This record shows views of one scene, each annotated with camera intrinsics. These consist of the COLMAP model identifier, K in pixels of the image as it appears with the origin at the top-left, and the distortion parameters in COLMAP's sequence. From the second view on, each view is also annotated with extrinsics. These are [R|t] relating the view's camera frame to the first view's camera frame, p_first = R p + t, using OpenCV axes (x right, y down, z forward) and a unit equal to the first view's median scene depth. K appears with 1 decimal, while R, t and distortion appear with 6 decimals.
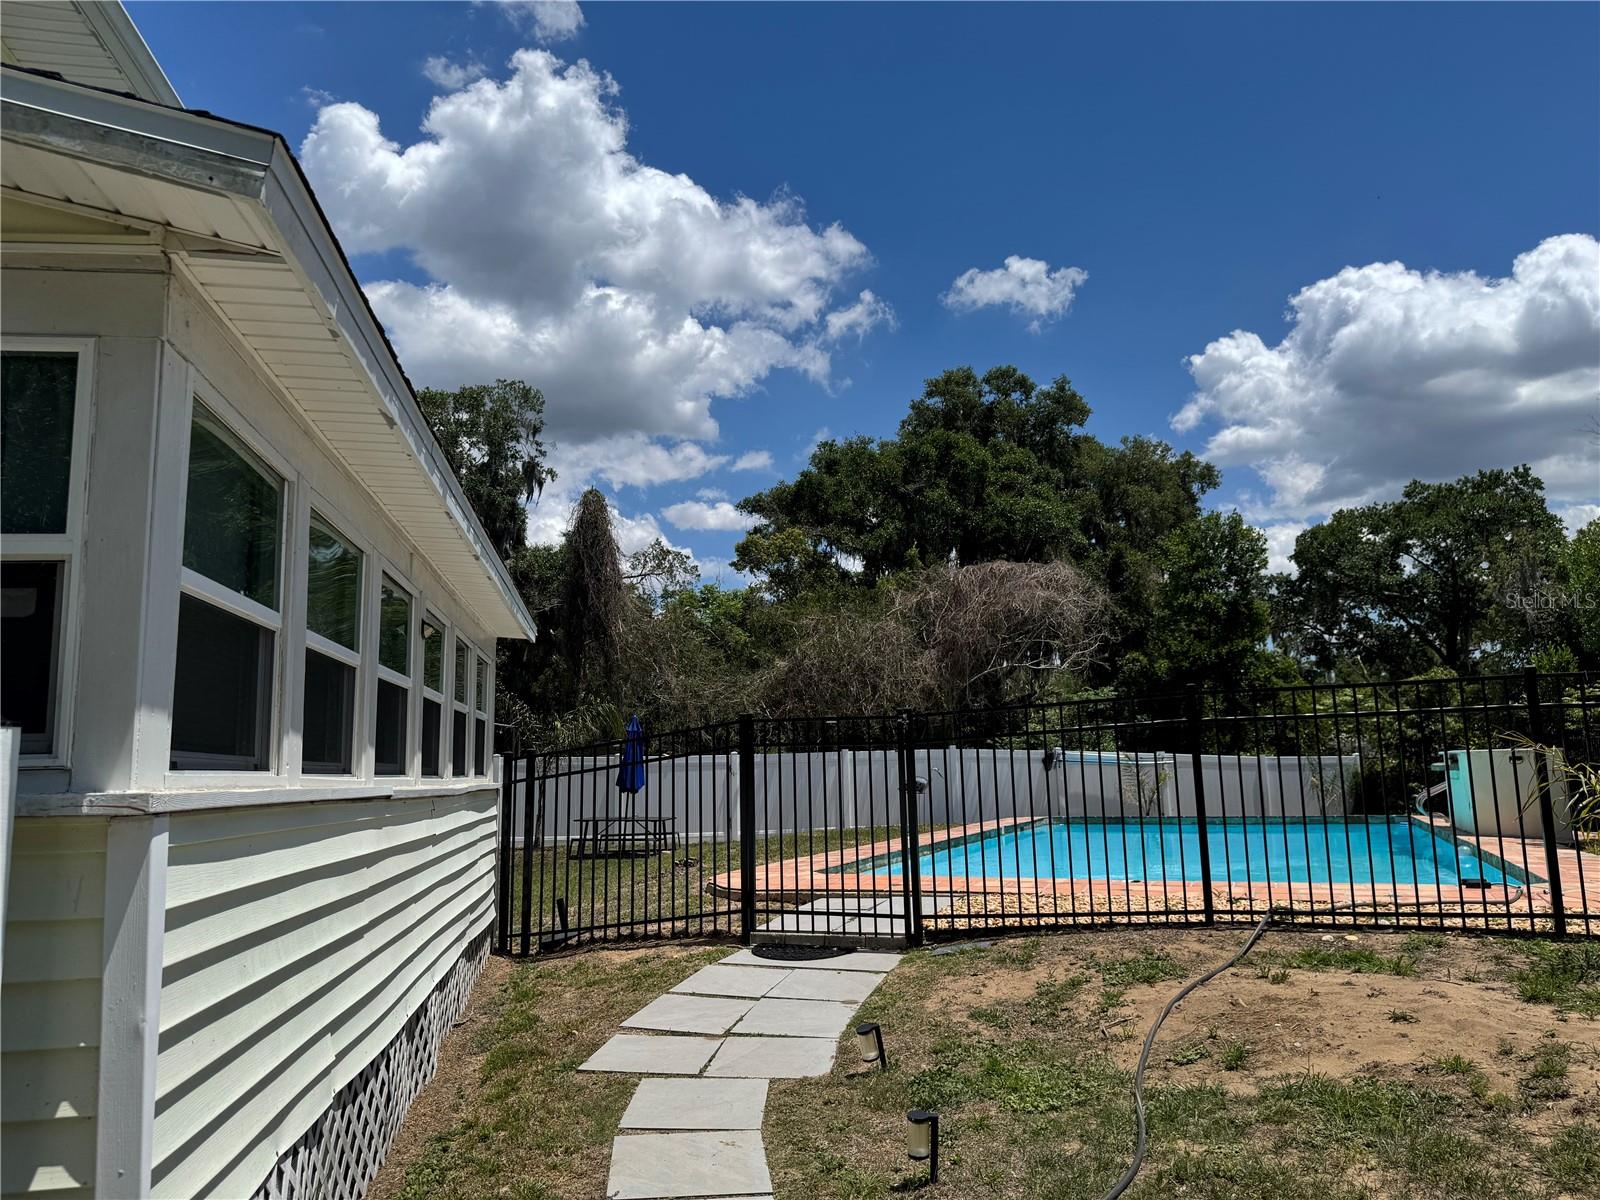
lens RADIAL K [[1126.4, 0, 800.0], [0, 1126.4, 600.0], [0, 0, 1]] dist [0.109122, -0.193089]
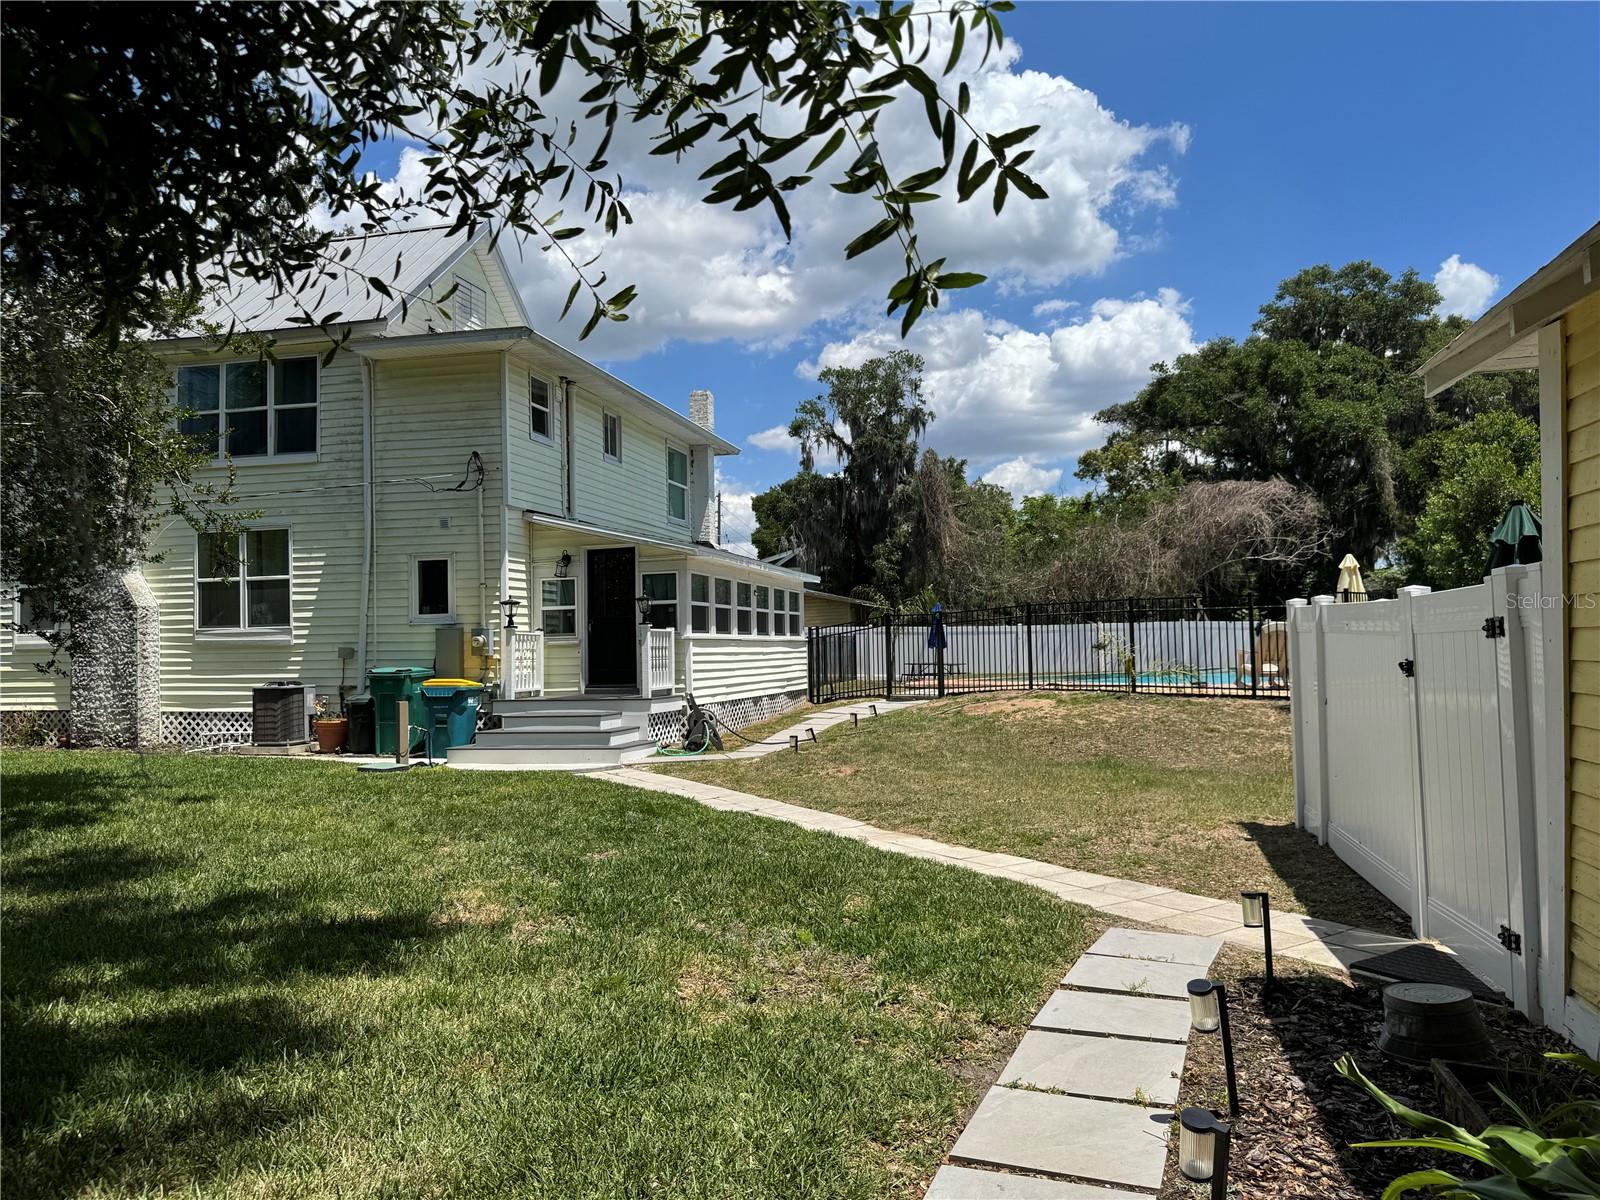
lens RADIAL K [[1126.4, 0, 800.0], [0, 1126.4, 600.0], [0, 0, 1]] dist [0.109122, -0.193089]
pose [[0.916356, -0.011903, -0.400188, 0.164194], [0.058517, 0.992806, 0.104463, -0.042739], [0.396065, -0.119143, 0.910460, -0.291173]]
